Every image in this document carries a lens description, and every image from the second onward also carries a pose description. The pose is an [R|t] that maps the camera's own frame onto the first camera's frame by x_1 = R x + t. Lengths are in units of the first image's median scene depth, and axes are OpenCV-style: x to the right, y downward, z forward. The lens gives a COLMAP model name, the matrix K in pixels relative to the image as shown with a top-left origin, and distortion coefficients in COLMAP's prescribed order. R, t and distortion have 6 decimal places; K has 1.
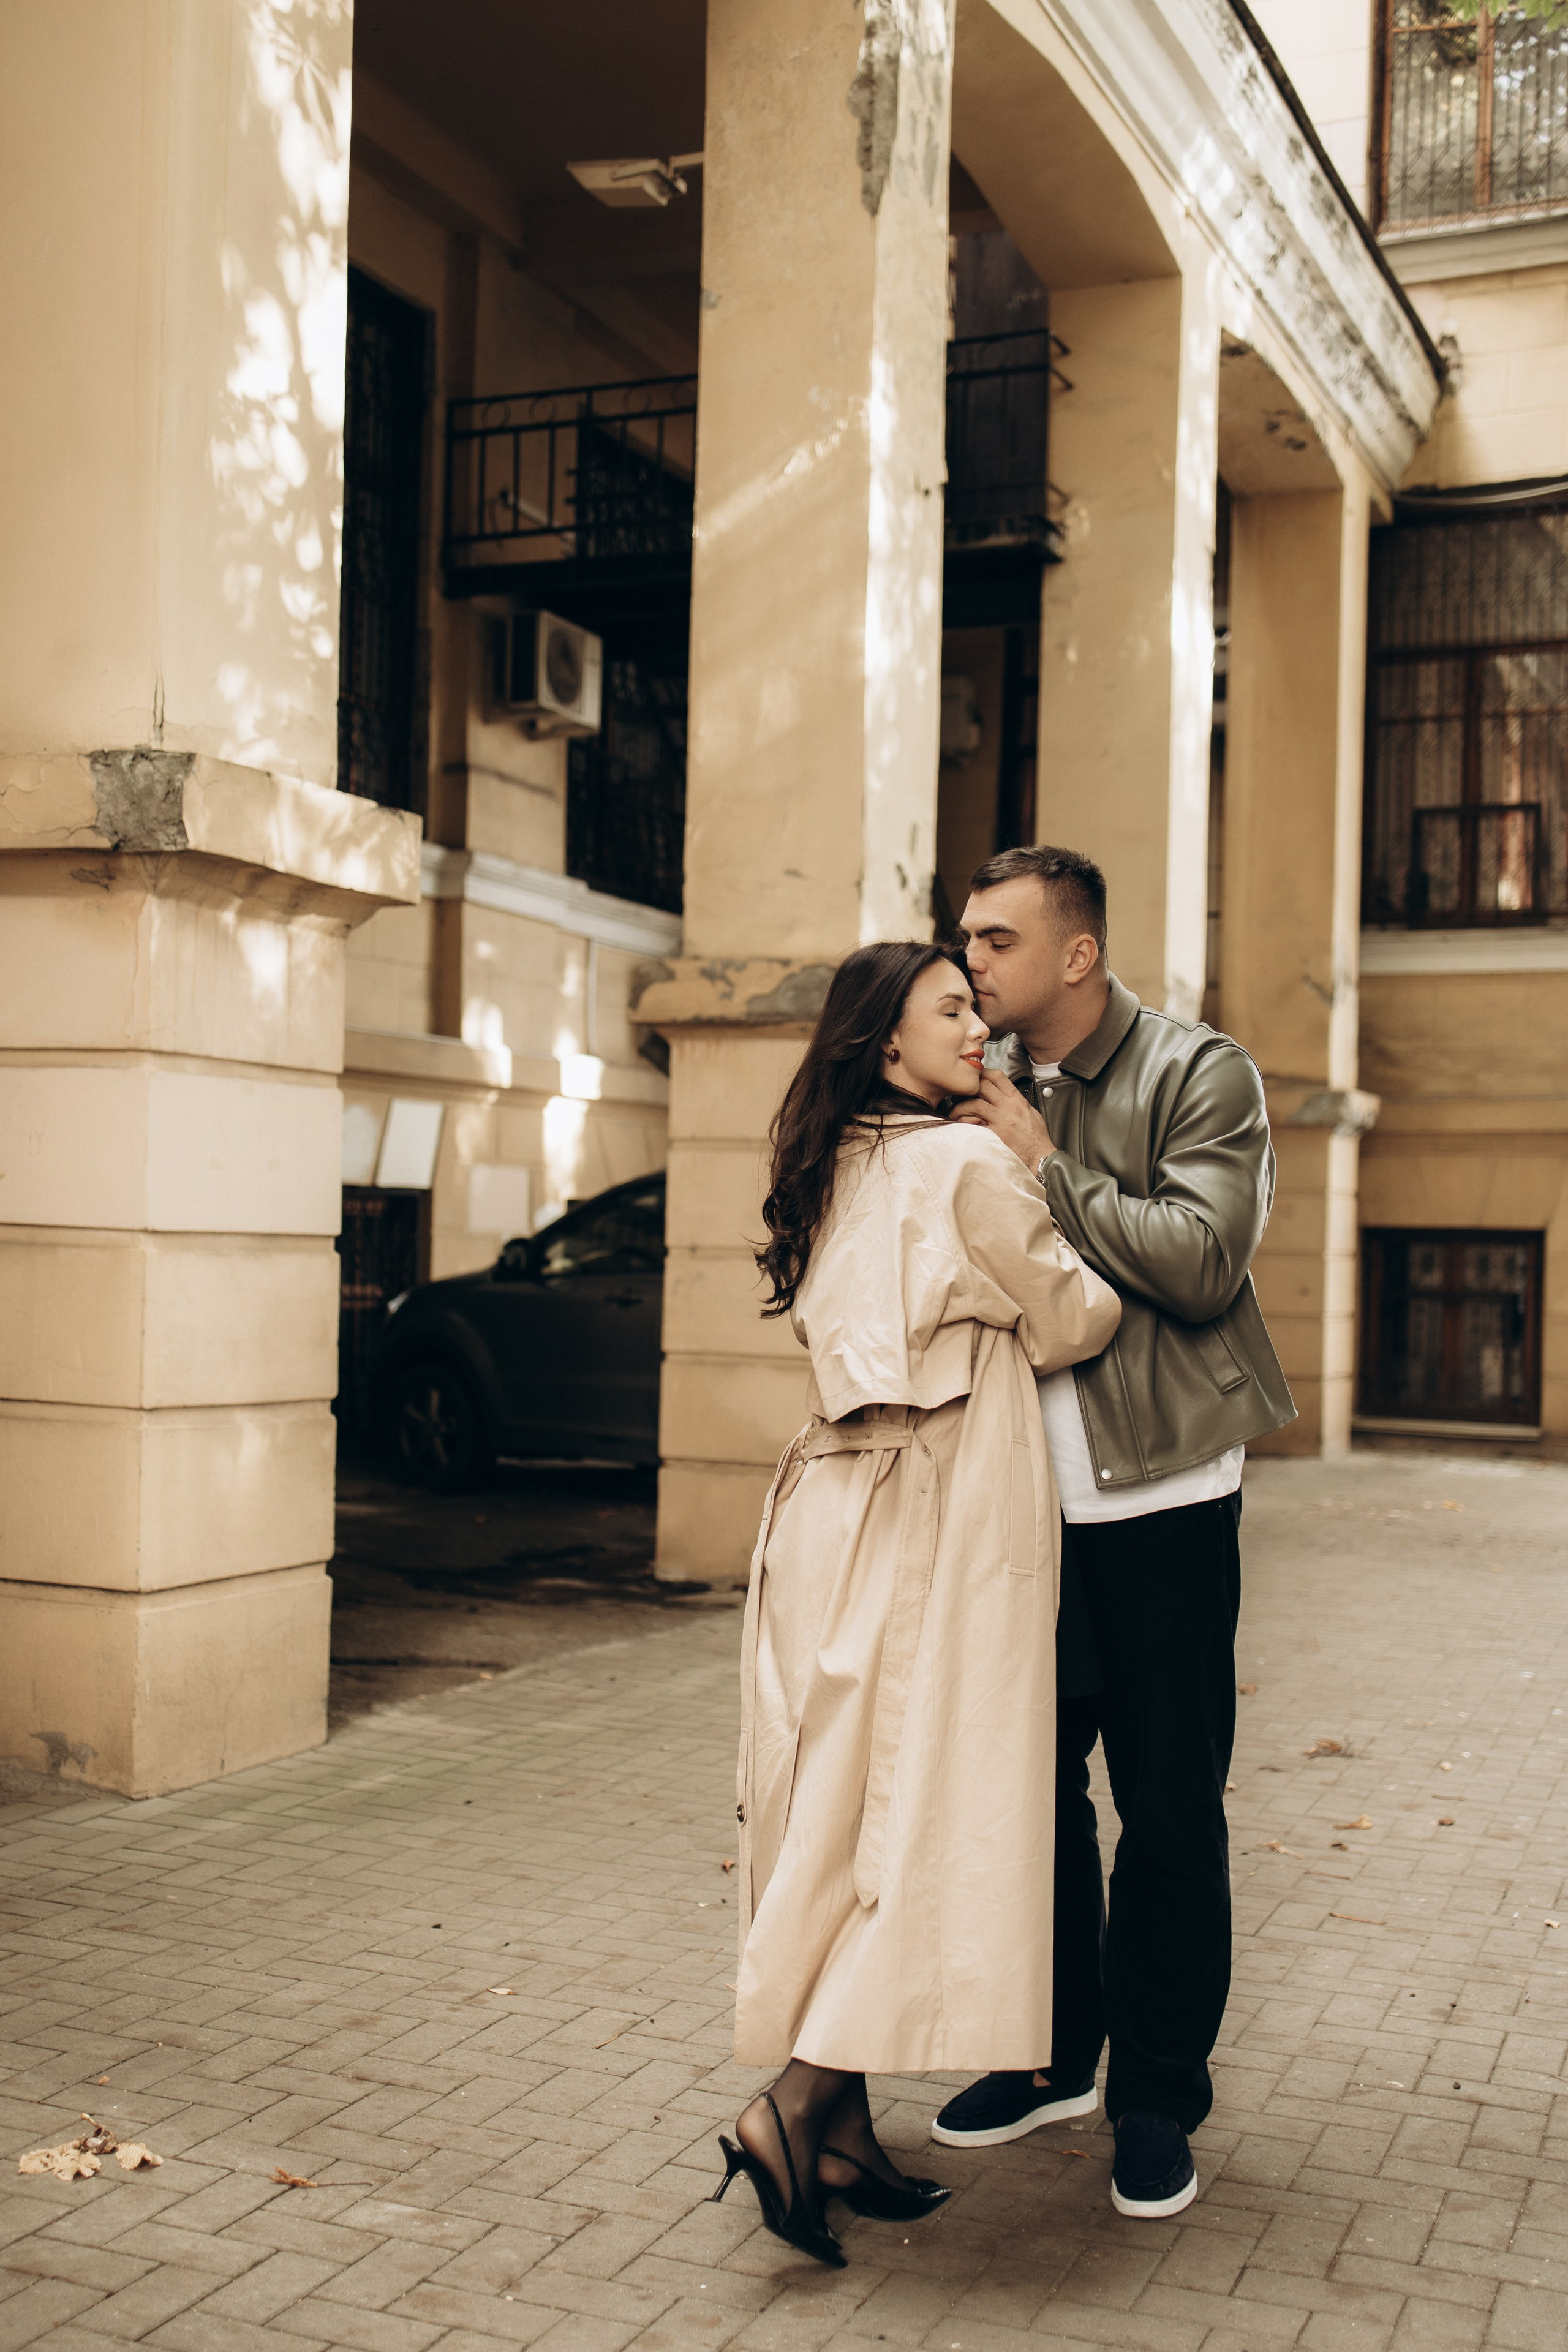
lens RADIAL K [[2351.2, 0, 783.1], [0, 2351.2, 1257.0], [0, 0, 1]] dist [0.008716, -0.002756]
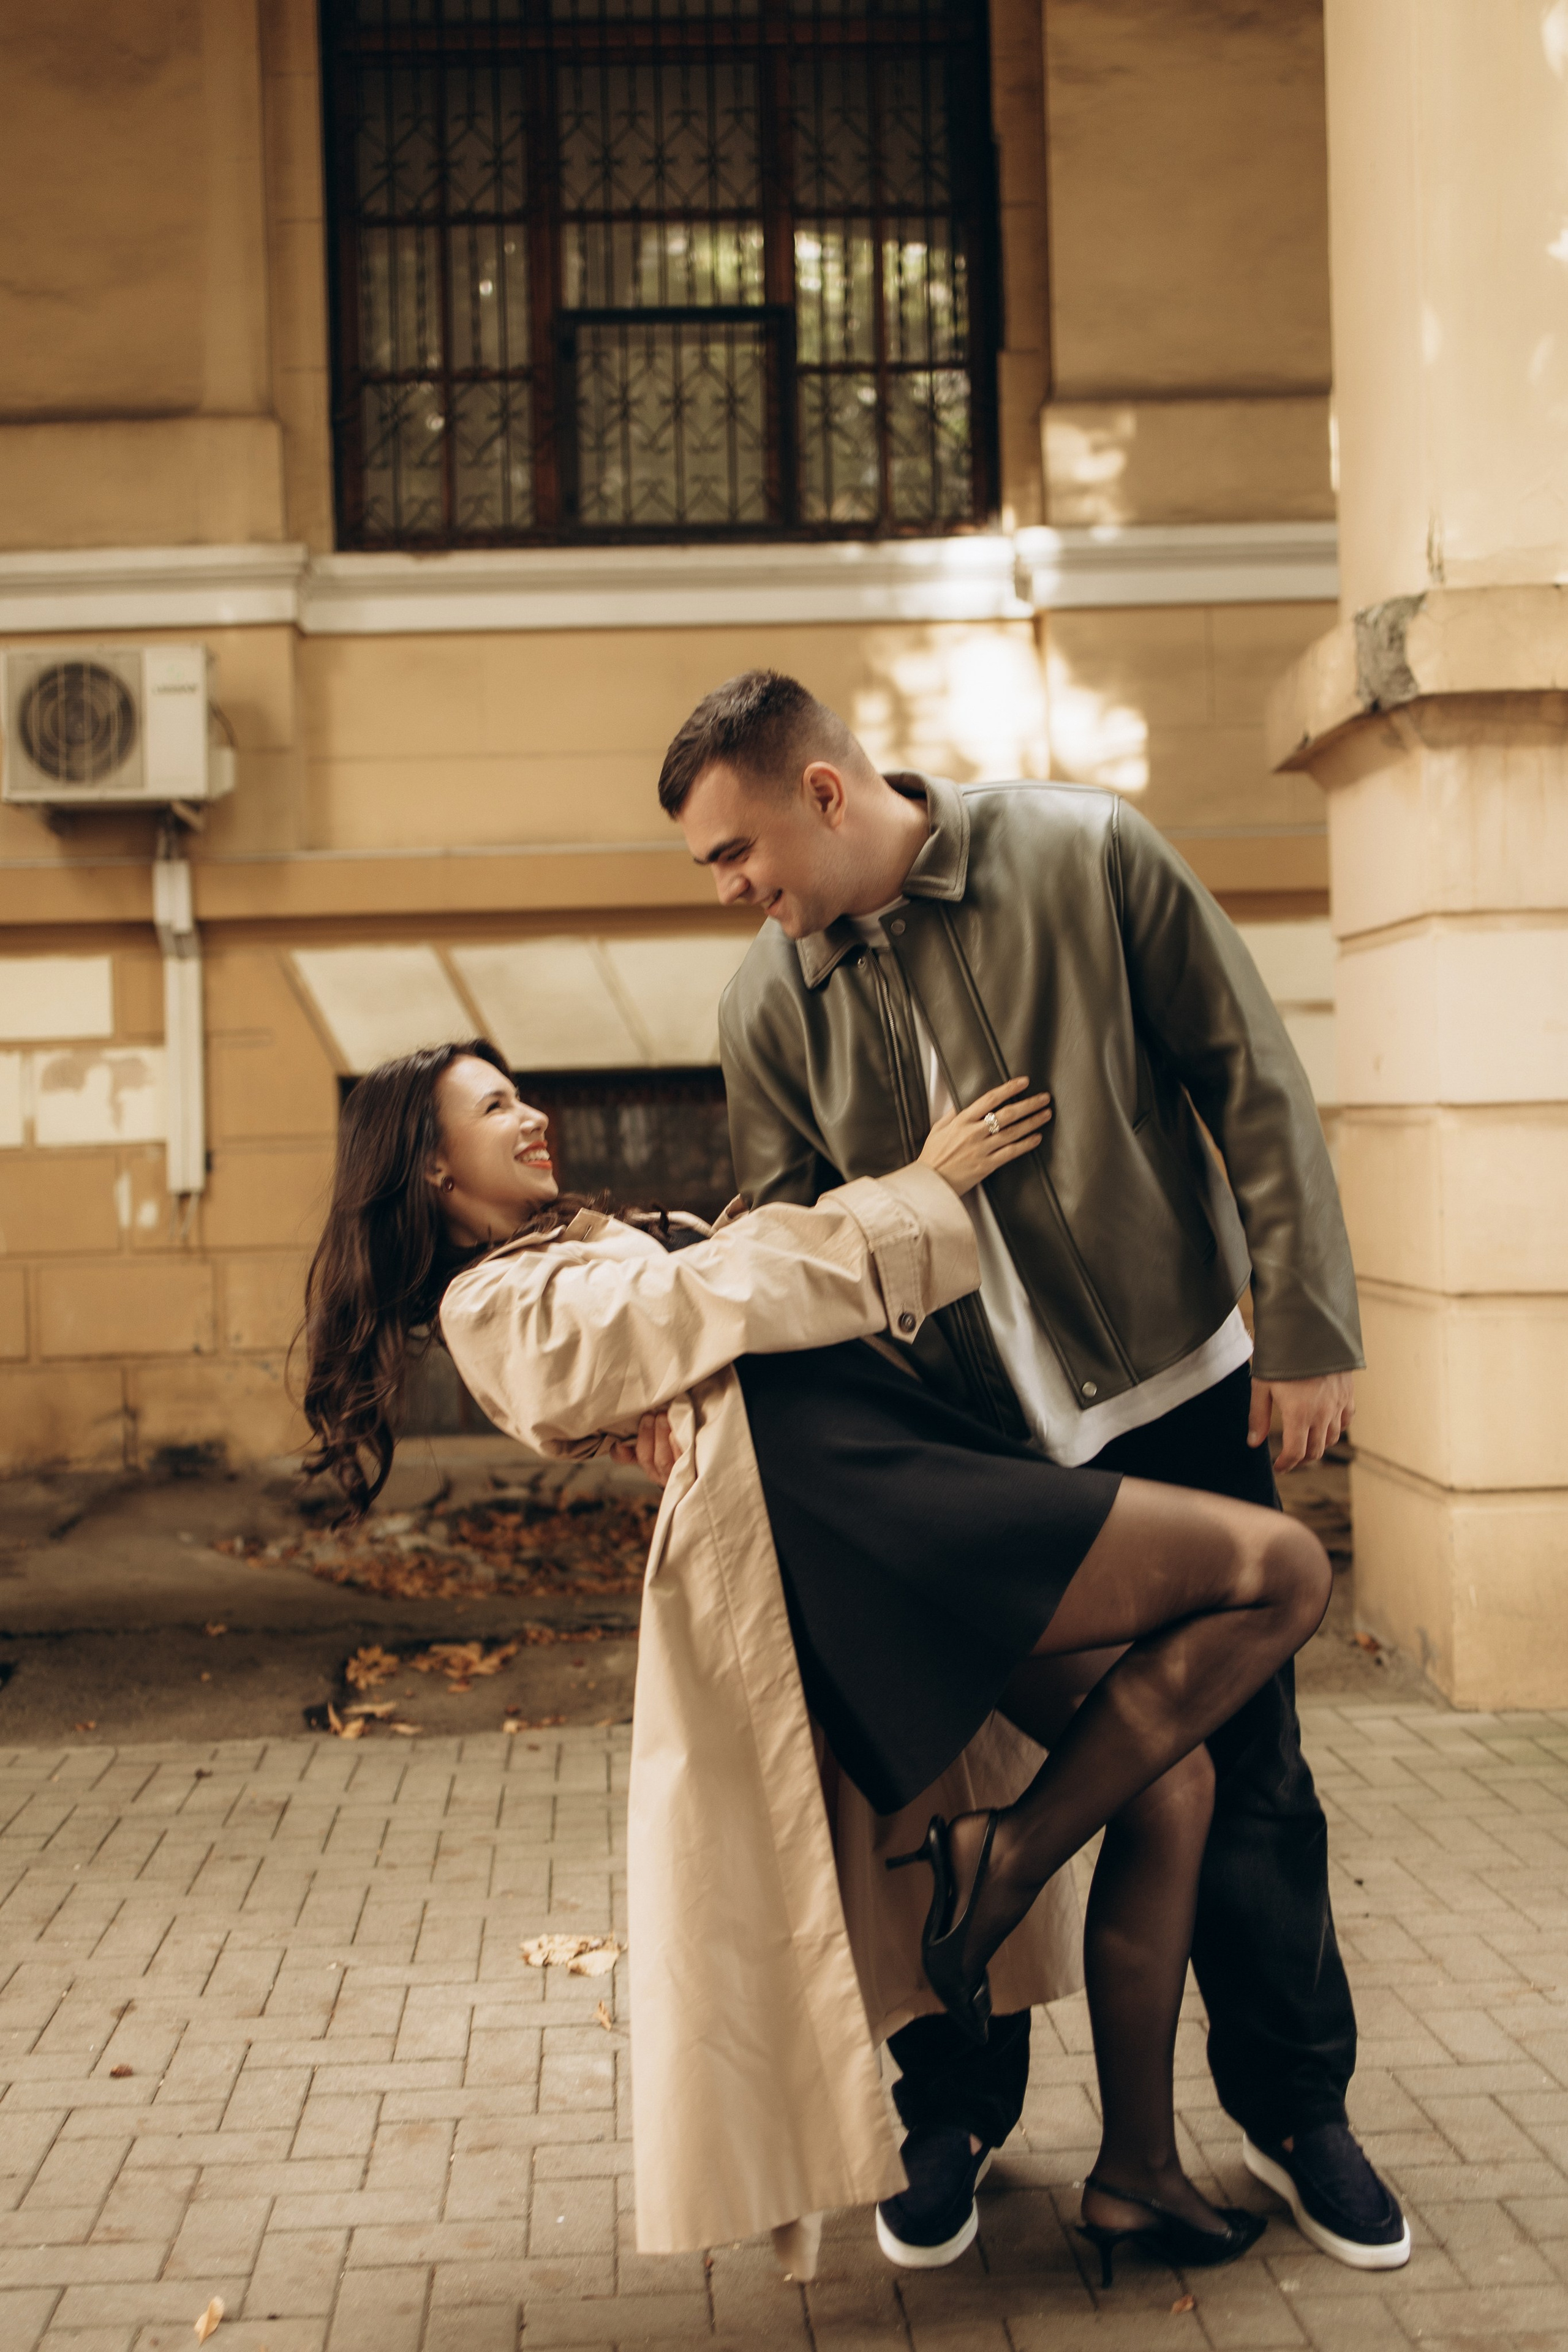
lens RADIAL K [[2342.0, 0, 784.0], [0, 2342.0, 1176.0], [0, 0, 1]] dist [0.009273, 0.015896]
pose [[0.506018, -0.026985, -0.862101, 0.413721], [0.037037, 0.999268, -0.009539, 0.016493], [0.861727, -0.027103, 0.506647, 0.305045]]
